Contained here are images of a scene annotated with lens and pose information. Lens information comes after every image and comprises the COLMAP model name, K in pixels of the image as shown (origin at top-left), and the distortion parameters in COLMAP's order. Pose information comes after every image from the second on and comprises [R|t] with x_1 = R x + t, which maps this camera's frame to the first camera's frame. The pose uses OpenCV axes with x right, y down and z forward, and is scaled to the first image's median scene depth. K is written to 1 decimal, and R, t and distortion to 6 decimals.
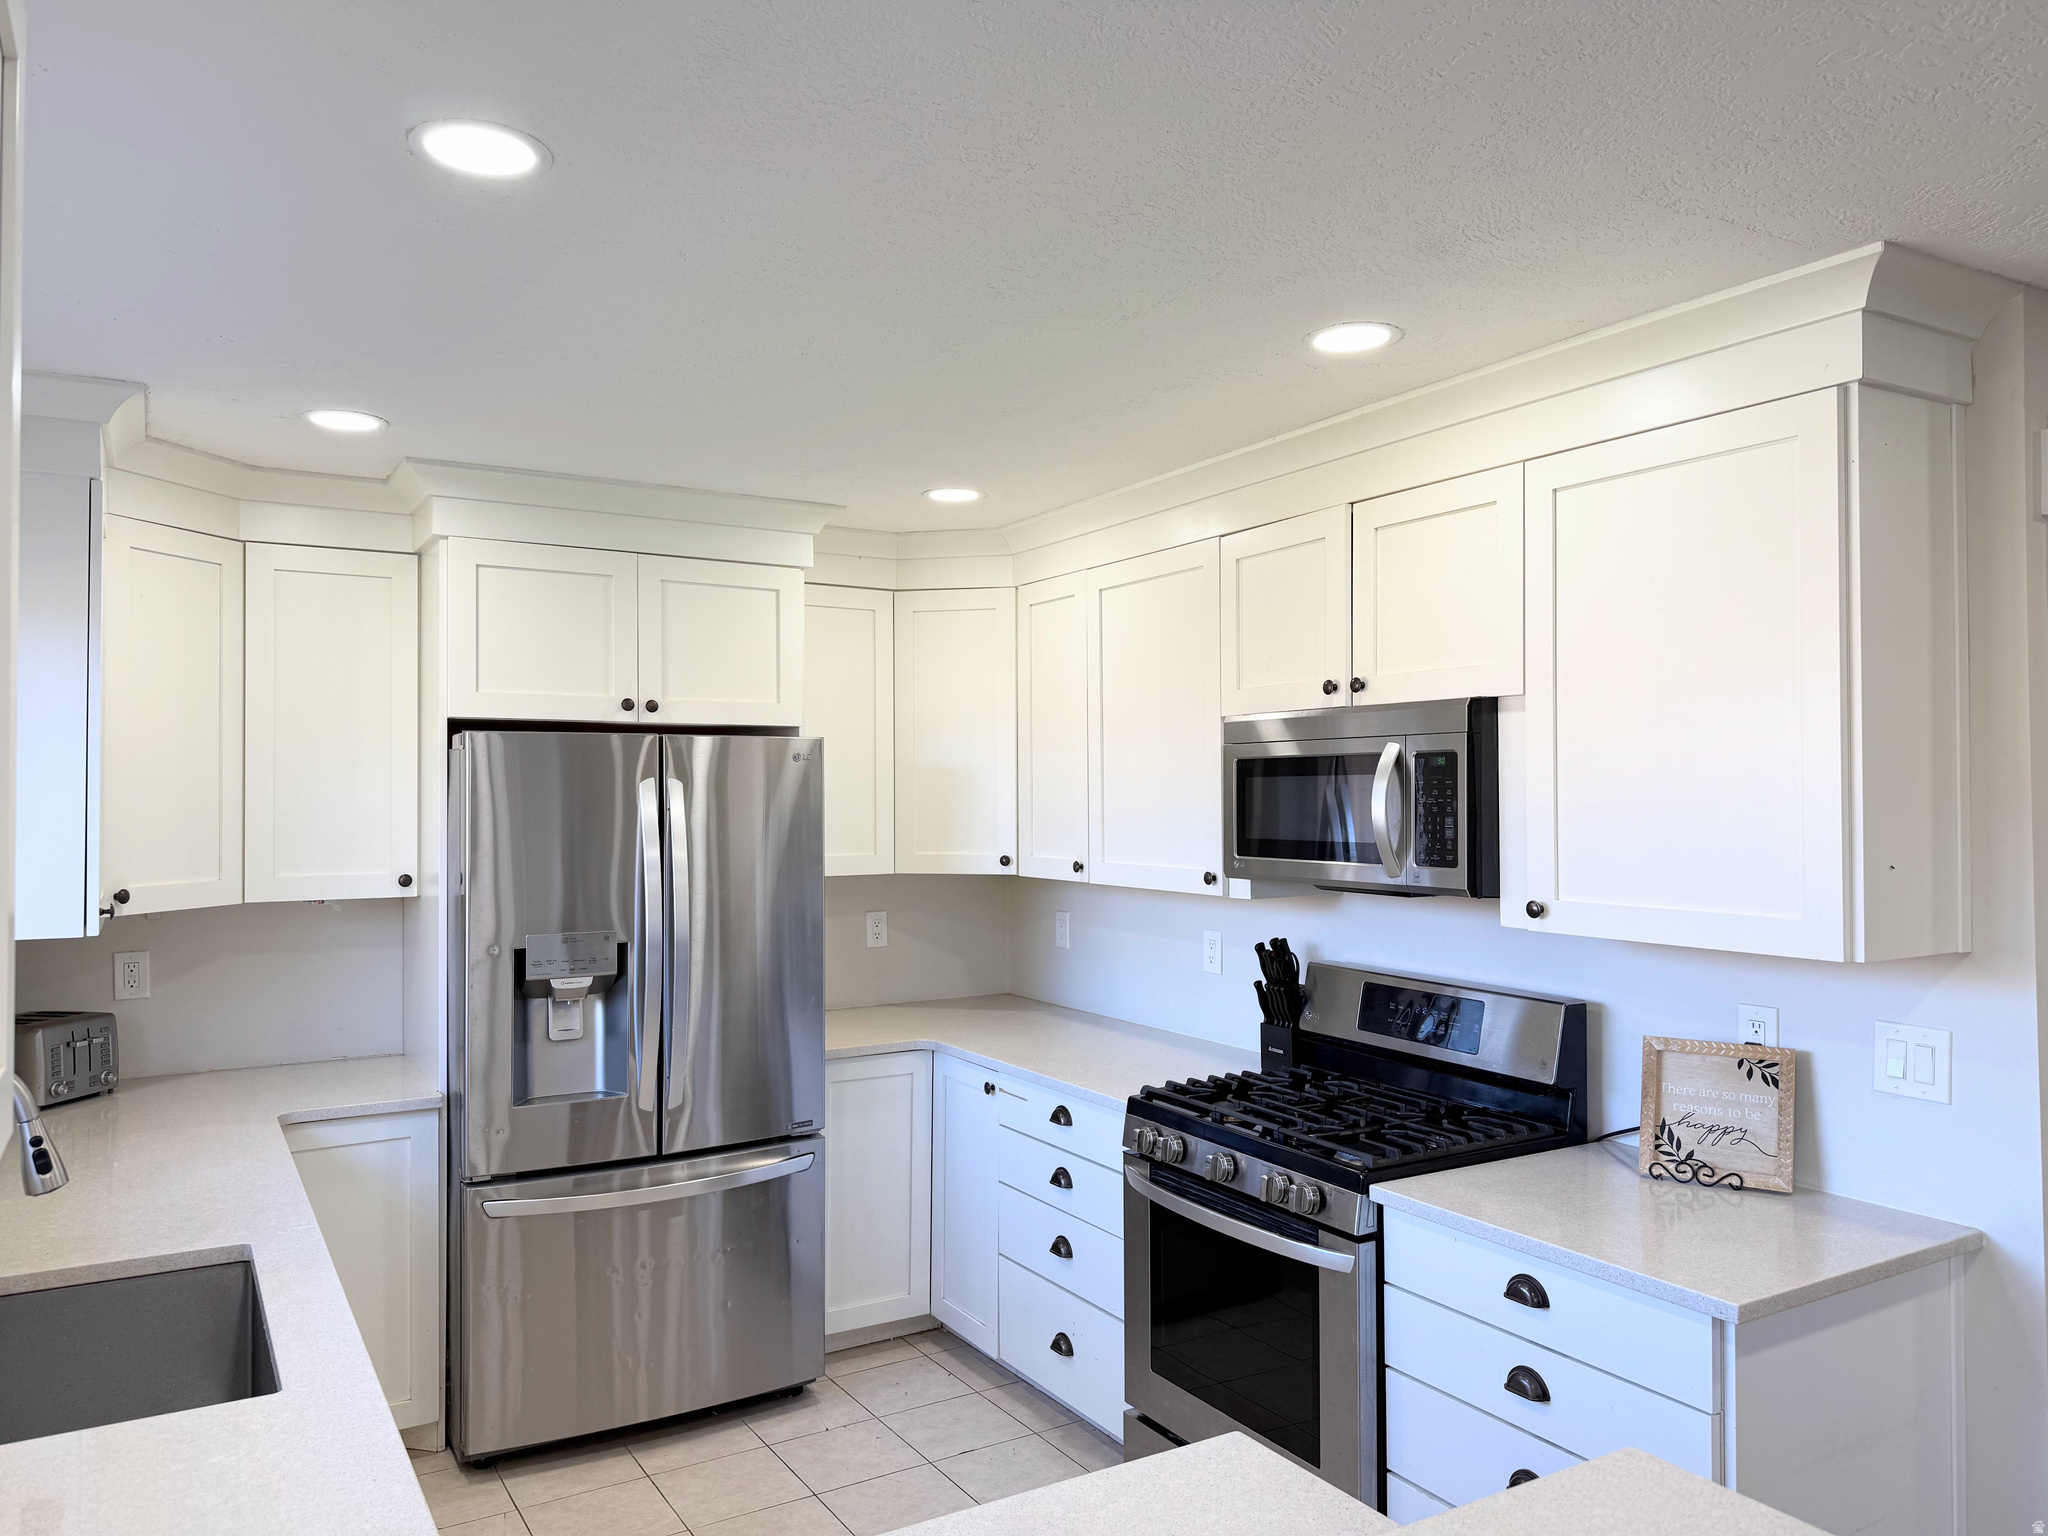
lens RADIAL K [[1417.8, 0, 1024.0], [0, 1417.8, 768.0], [0, 0, 1]] dist [0.157081, -0.259422]
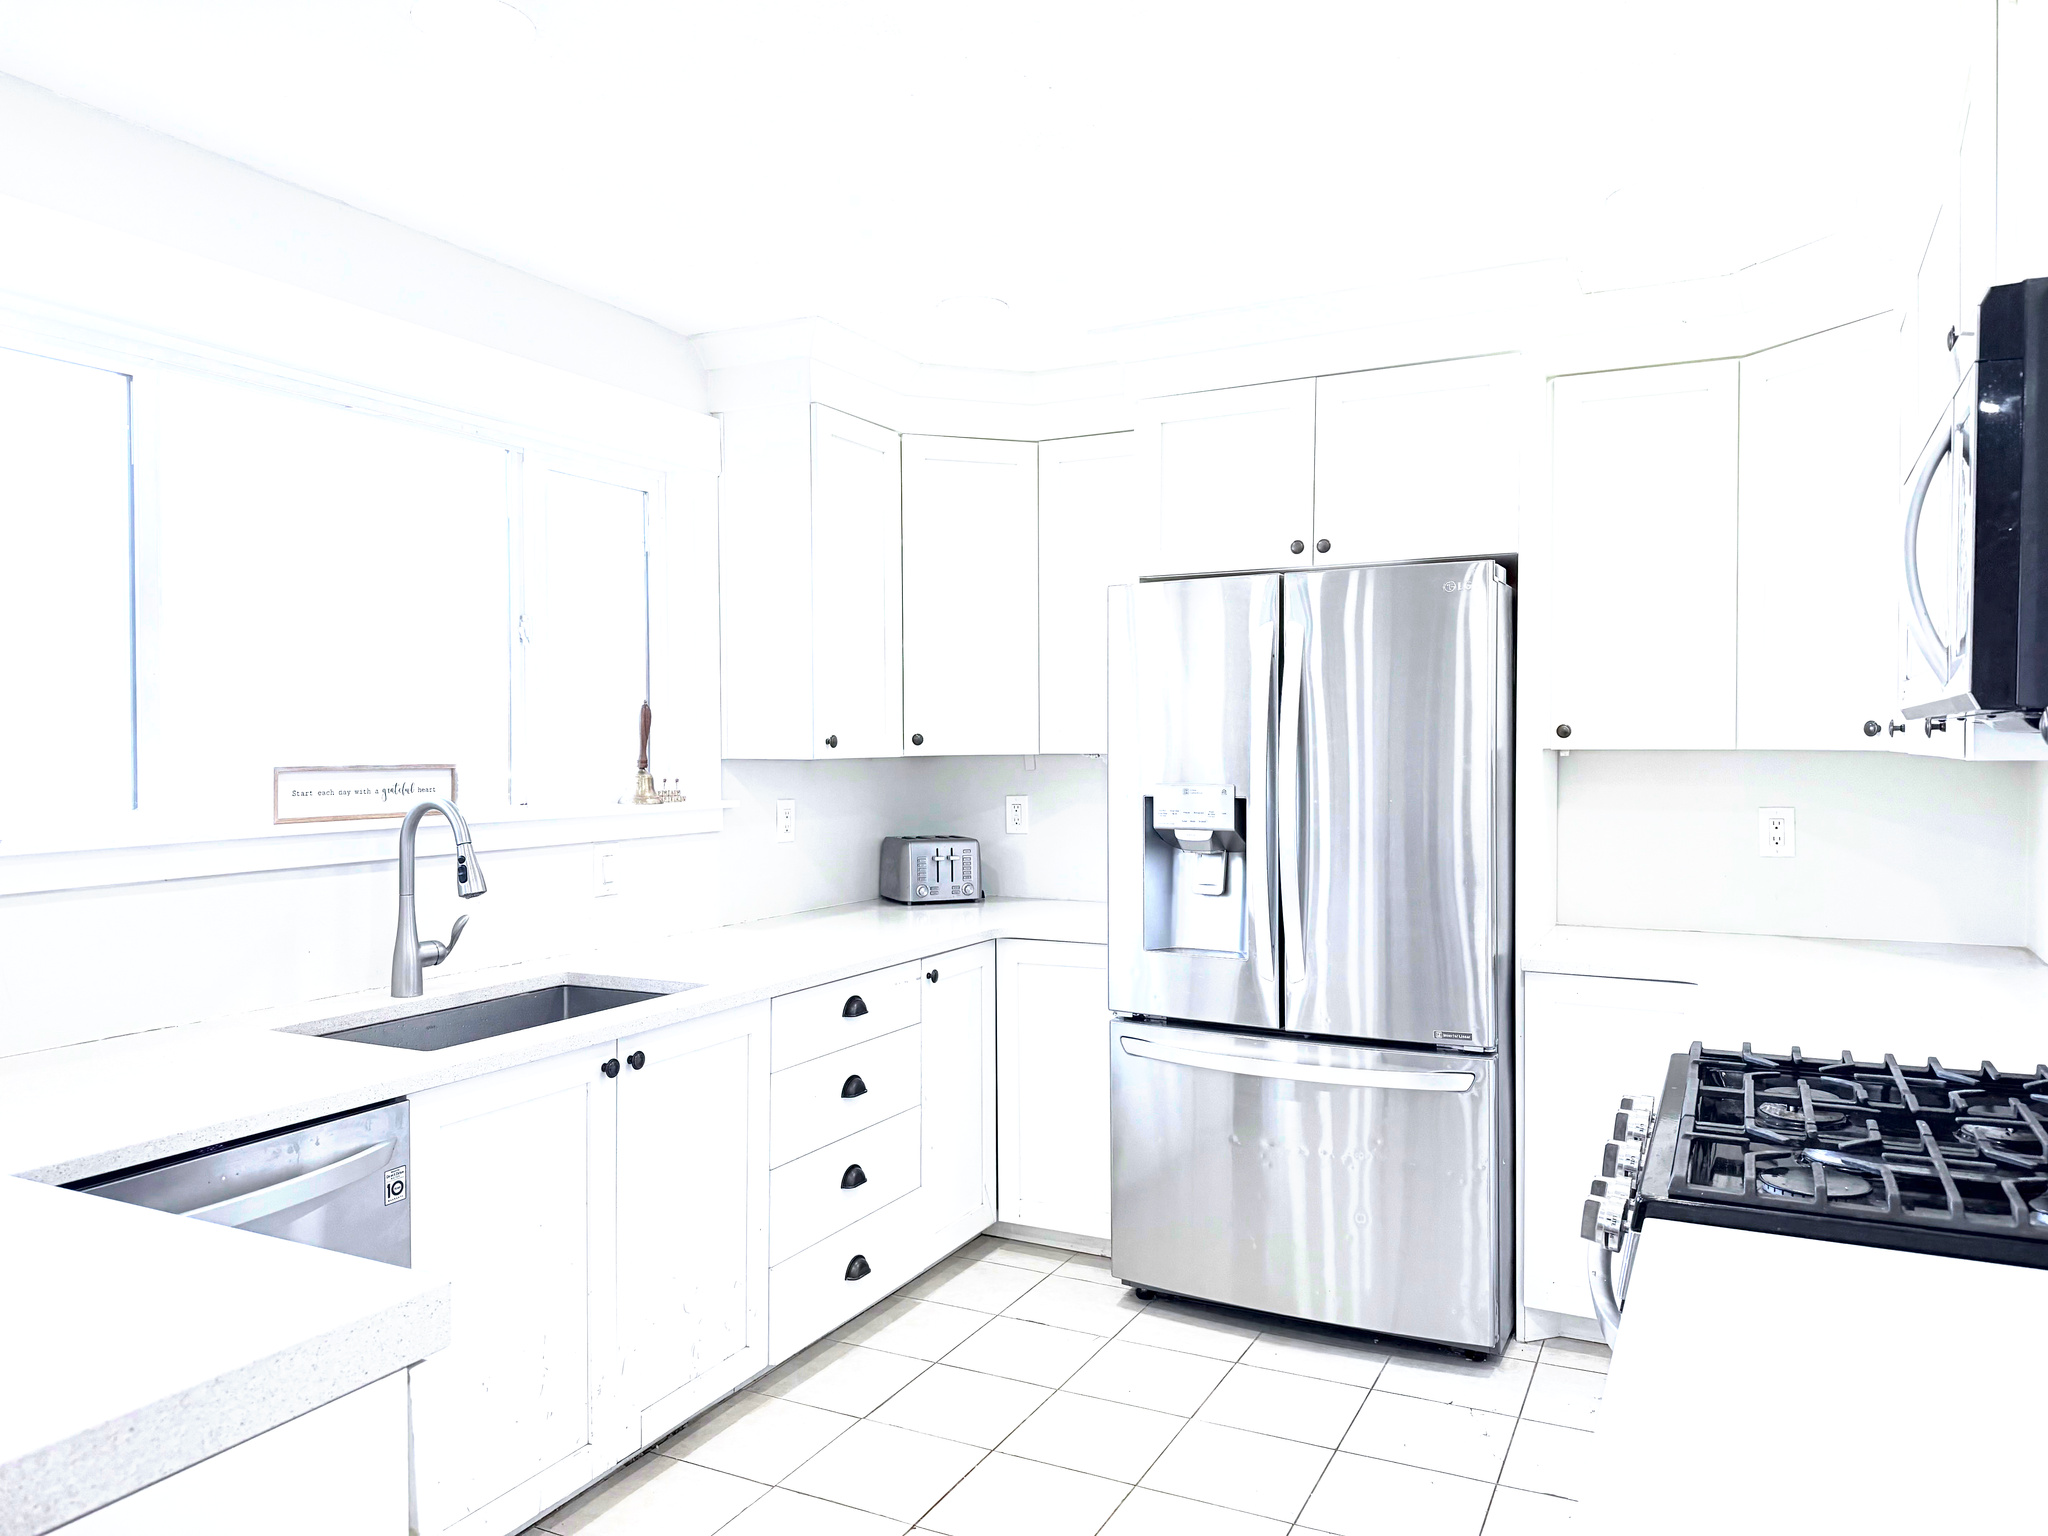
lens RADIAL K [[1417.8, 0, 1024.0], [0, 1417.8, 768.0], [0, 0, 1]] dist [0.157081, -0.259422]
pose [[0.527520, 0.016216, -0.849388, 0.439673], [0.015410, 0.999471, 0.028652, 0.072632], [0.849403, -0.028203, 0.526991, 0.385668]]
